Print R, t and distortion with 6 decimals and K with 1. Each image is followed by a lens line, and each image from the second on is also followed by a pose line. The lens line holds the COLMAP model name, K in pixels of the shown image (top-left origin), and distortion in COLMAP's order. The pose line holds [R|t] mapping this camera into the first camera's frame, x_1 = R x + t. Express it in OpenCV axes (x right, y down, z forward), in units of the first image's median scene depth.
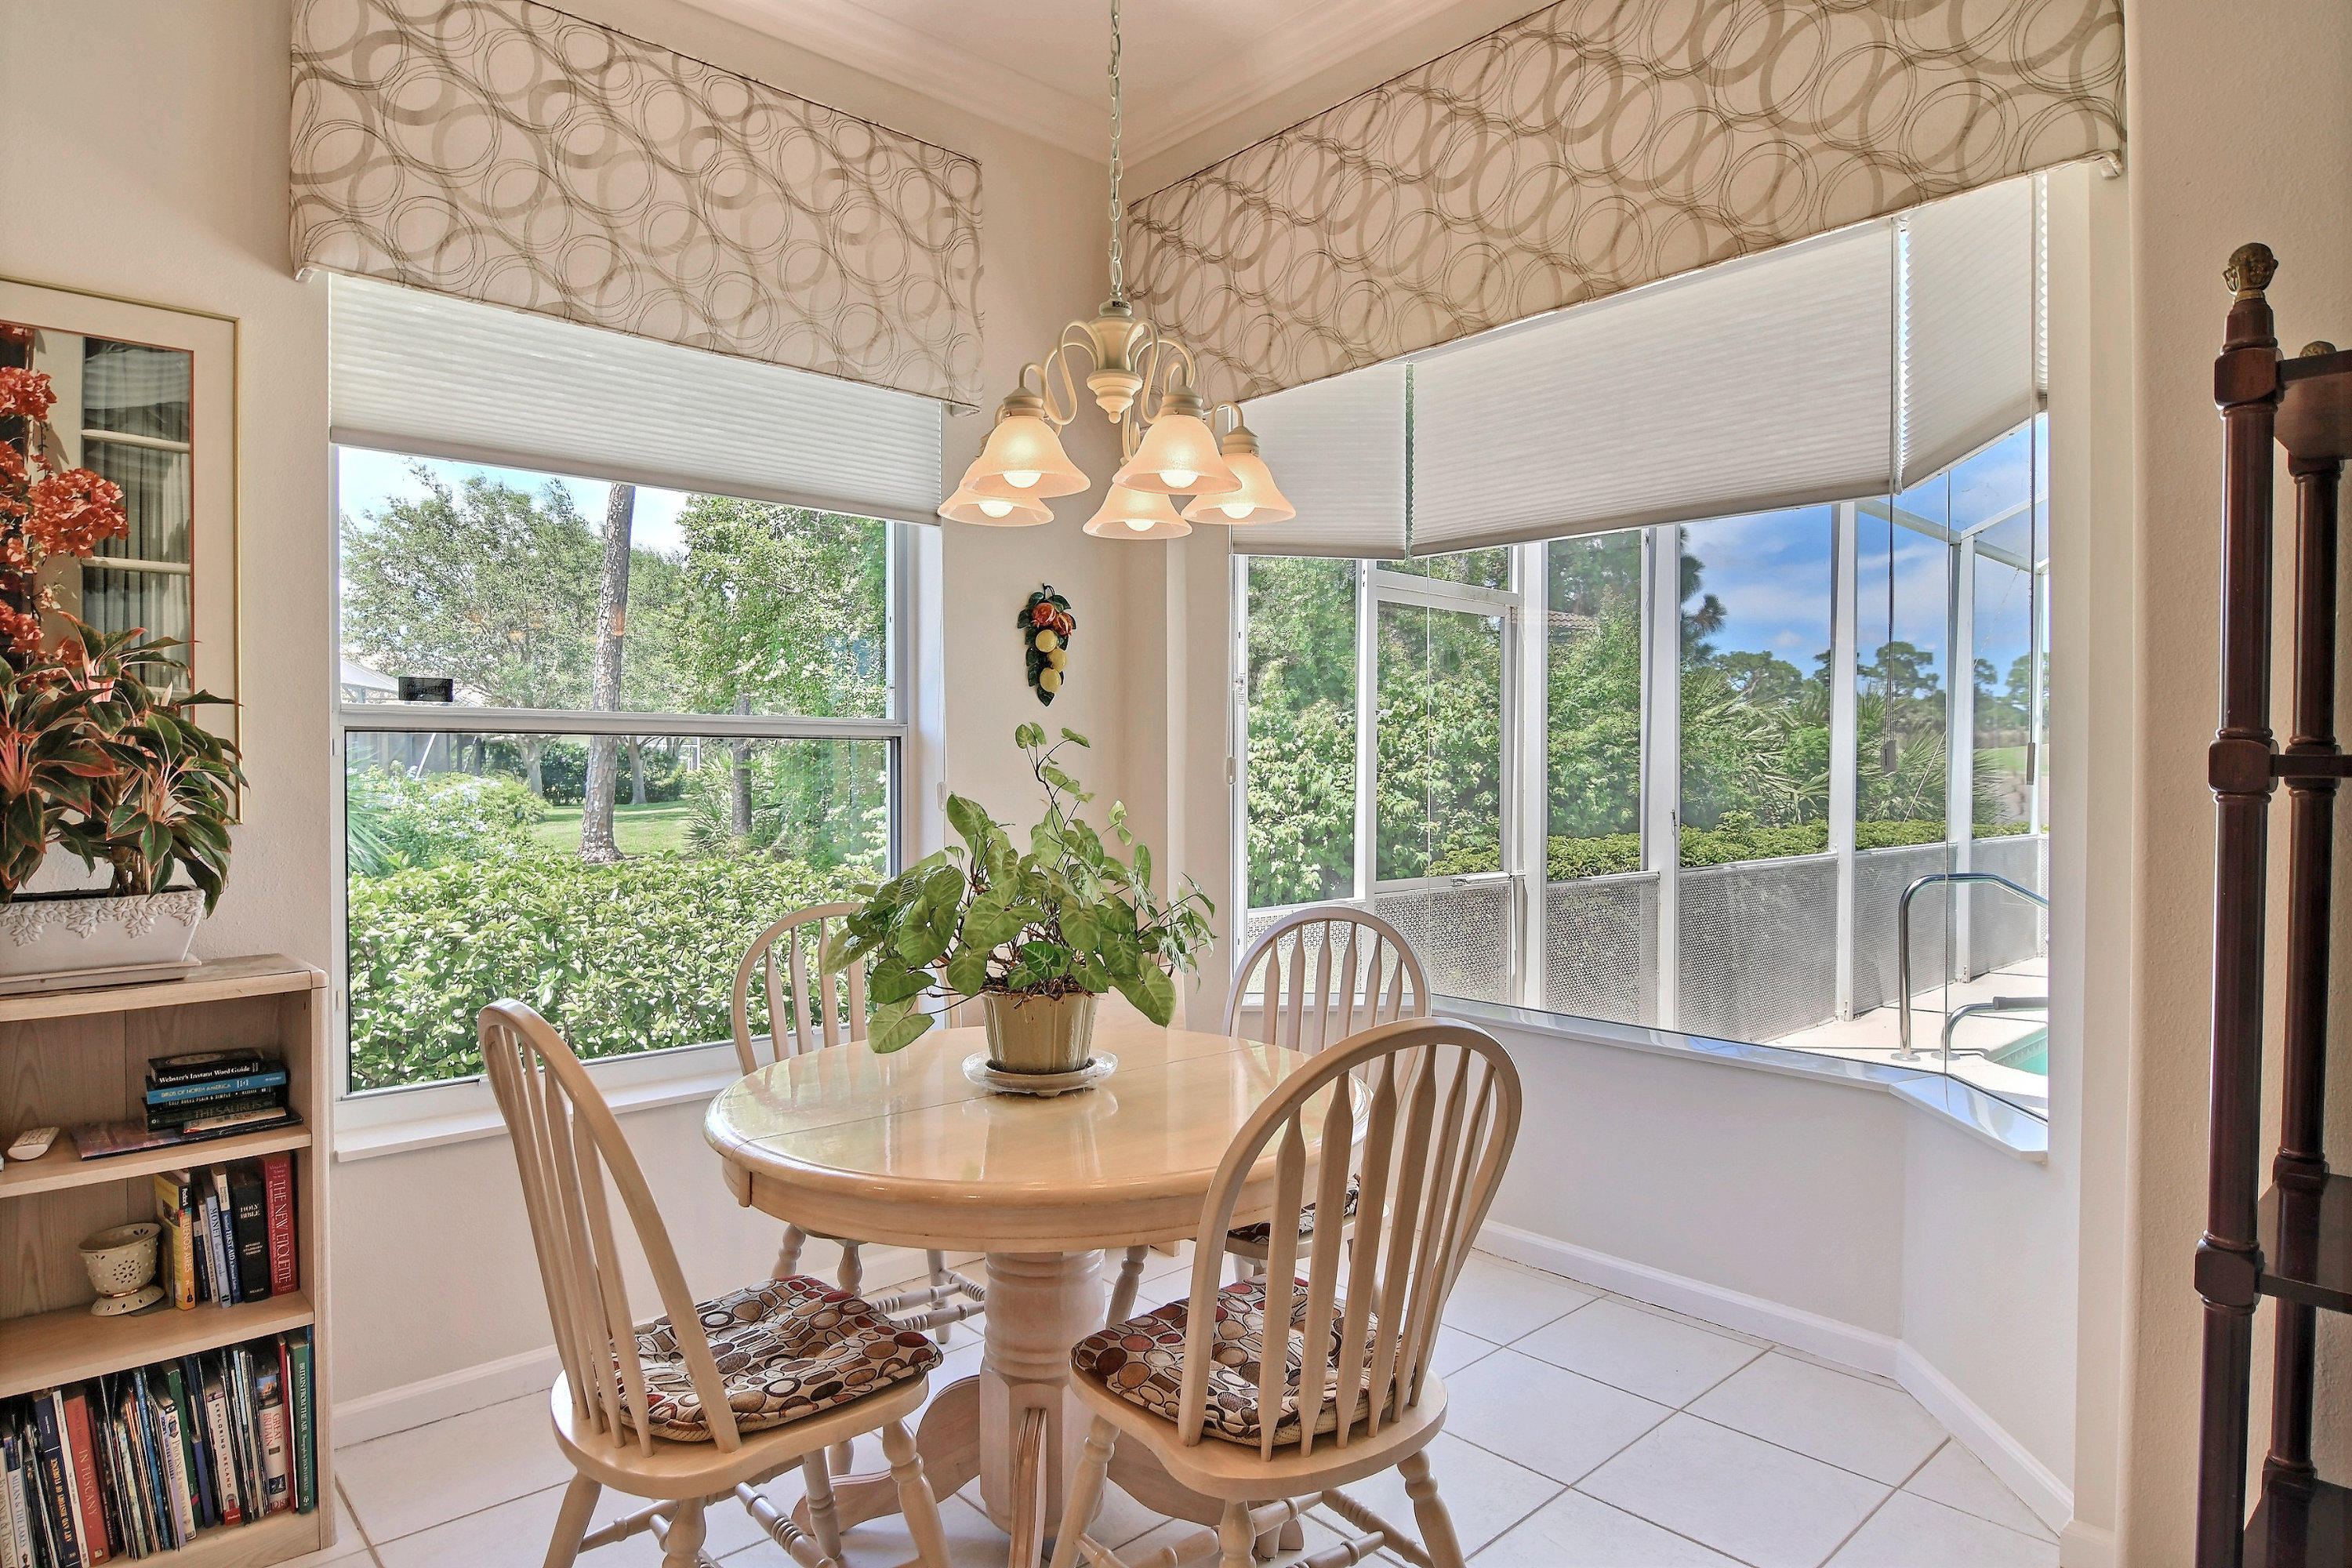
lens RADIAL K [[1315.9, 0, 1176.0], [0, 1315.9, 784.0], [0, 0, 1]] dist [0.002675, -0.016963]
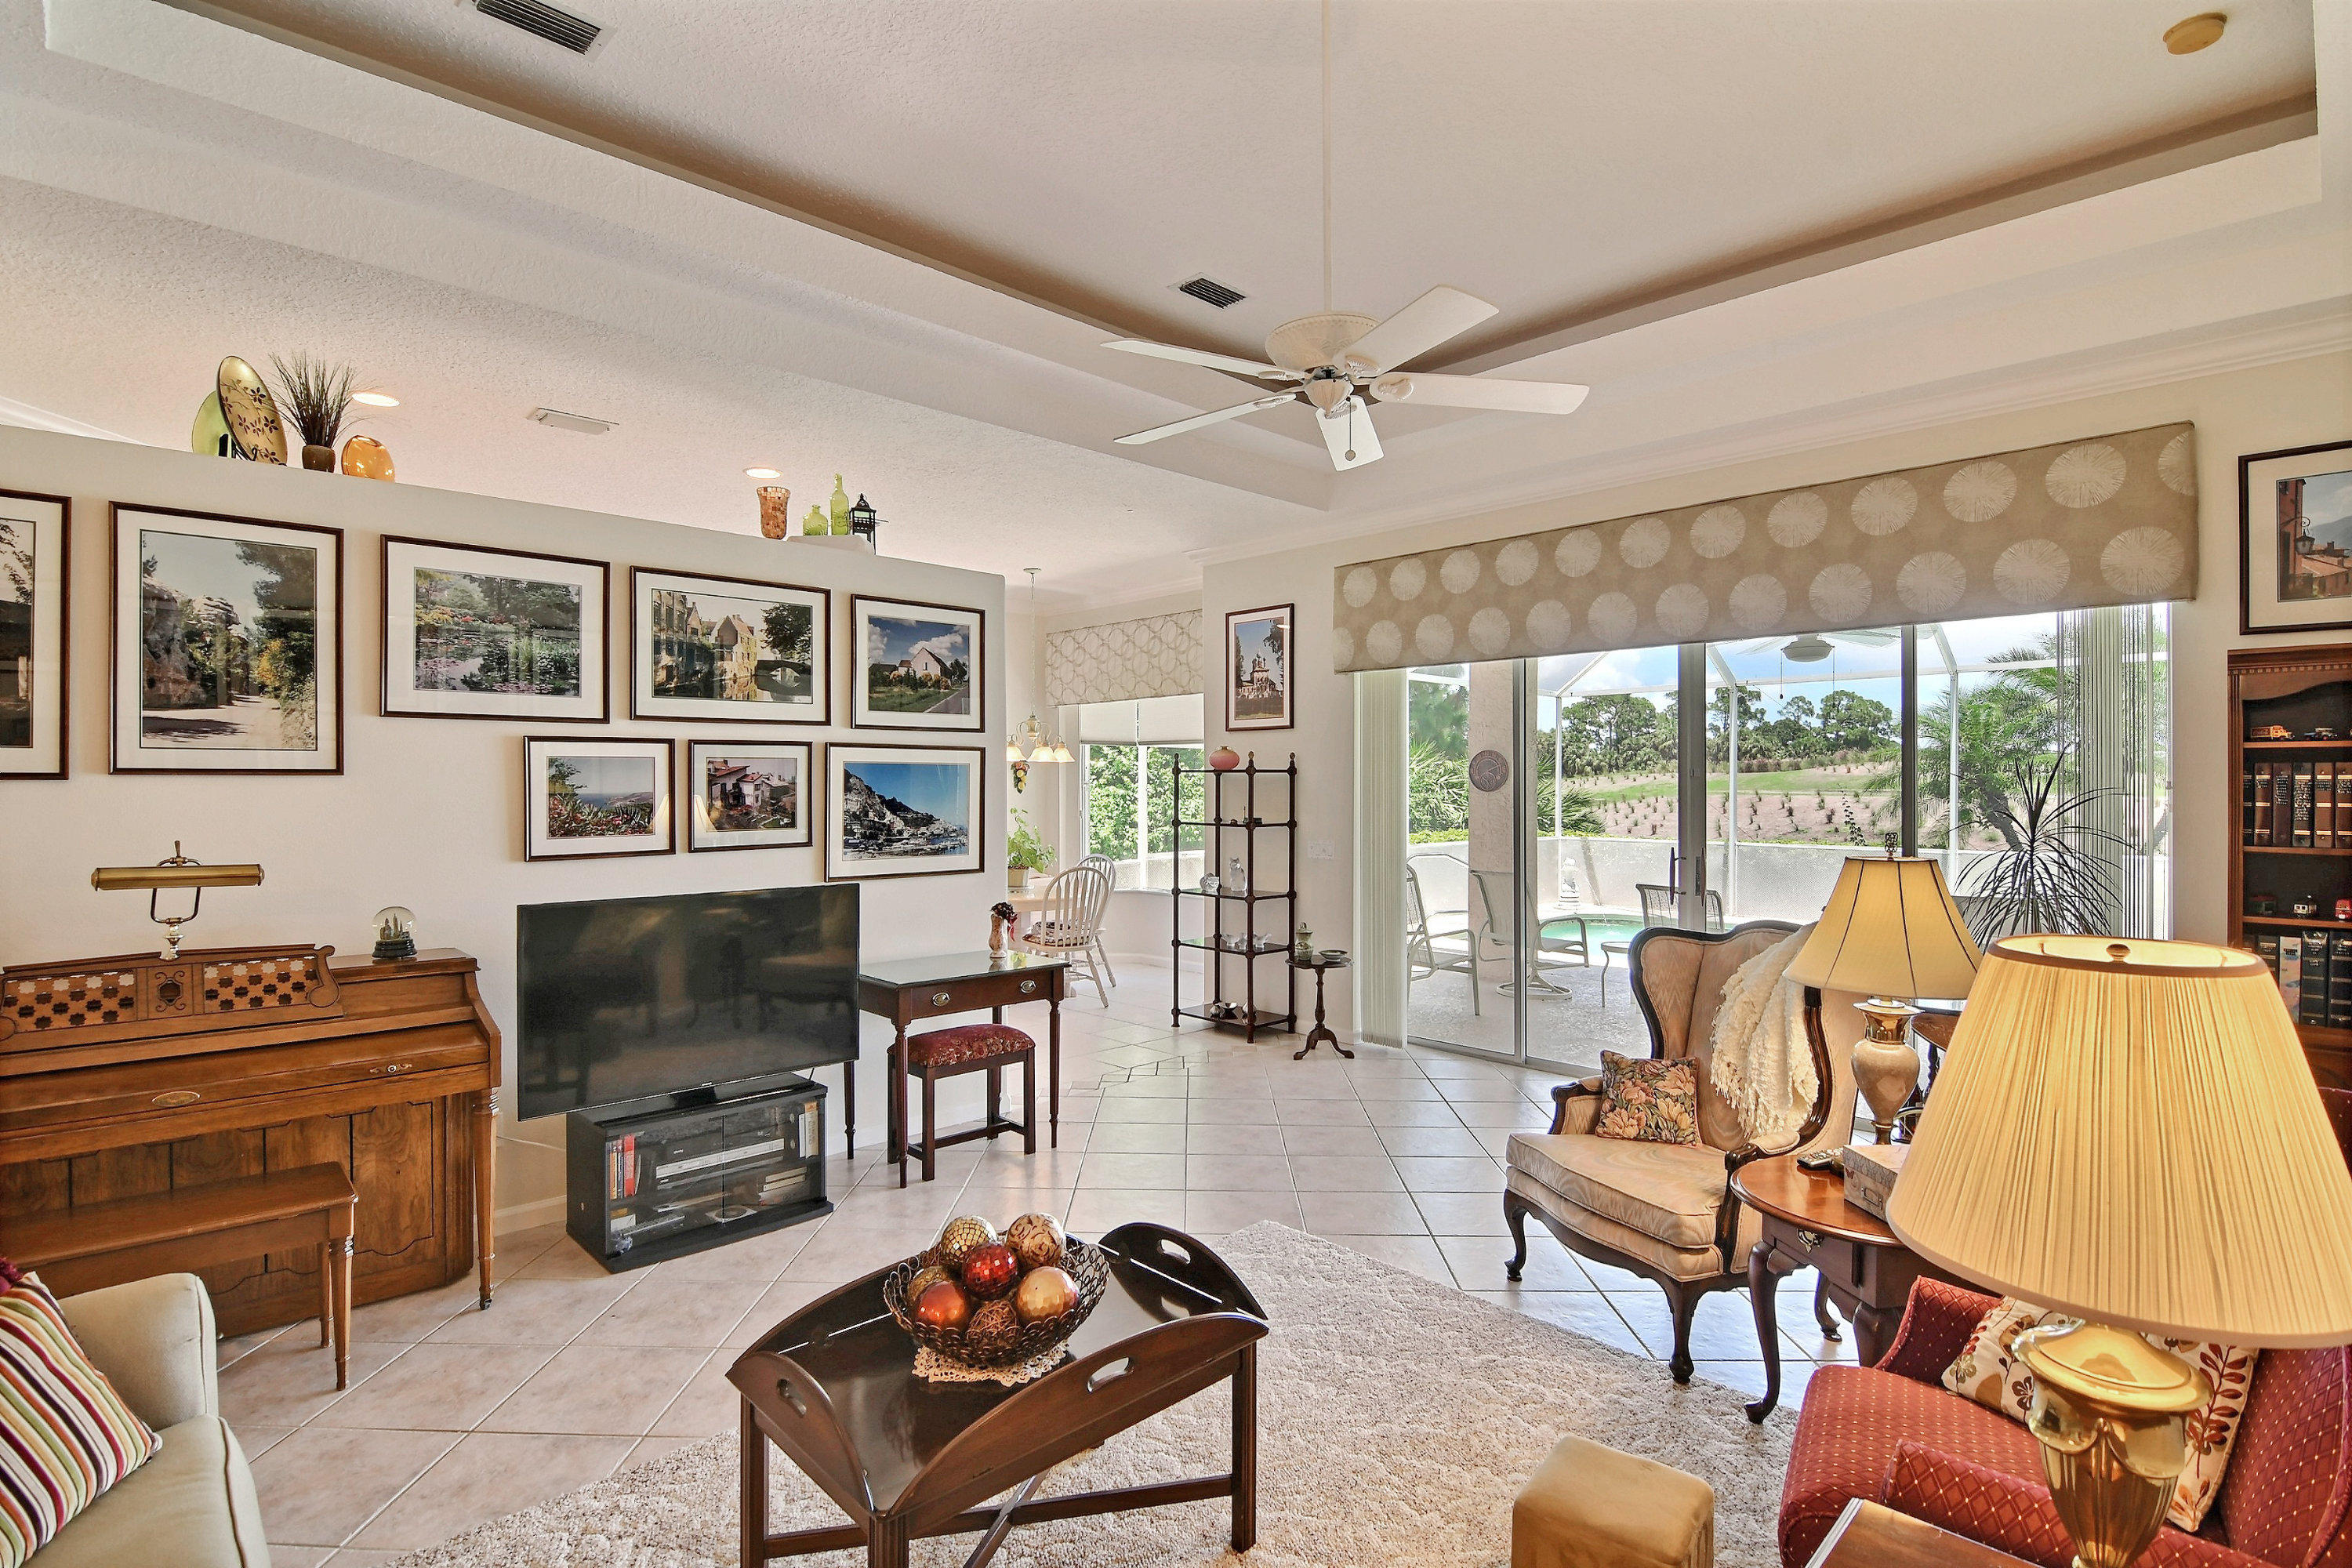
lens RADIAL K [[1140.4, 0, 1167.6], [0, 1140.4, 785.0], [0, 0, 1]] dist [-0.010826, -0.009555]
pose [[0.999834, -0.002987, 0.017949, 0.345970], [0.003212, 0.999916, -0.012533, -0.078019], [-0.017910, 0.012588, 0.999760, -2.920707]]
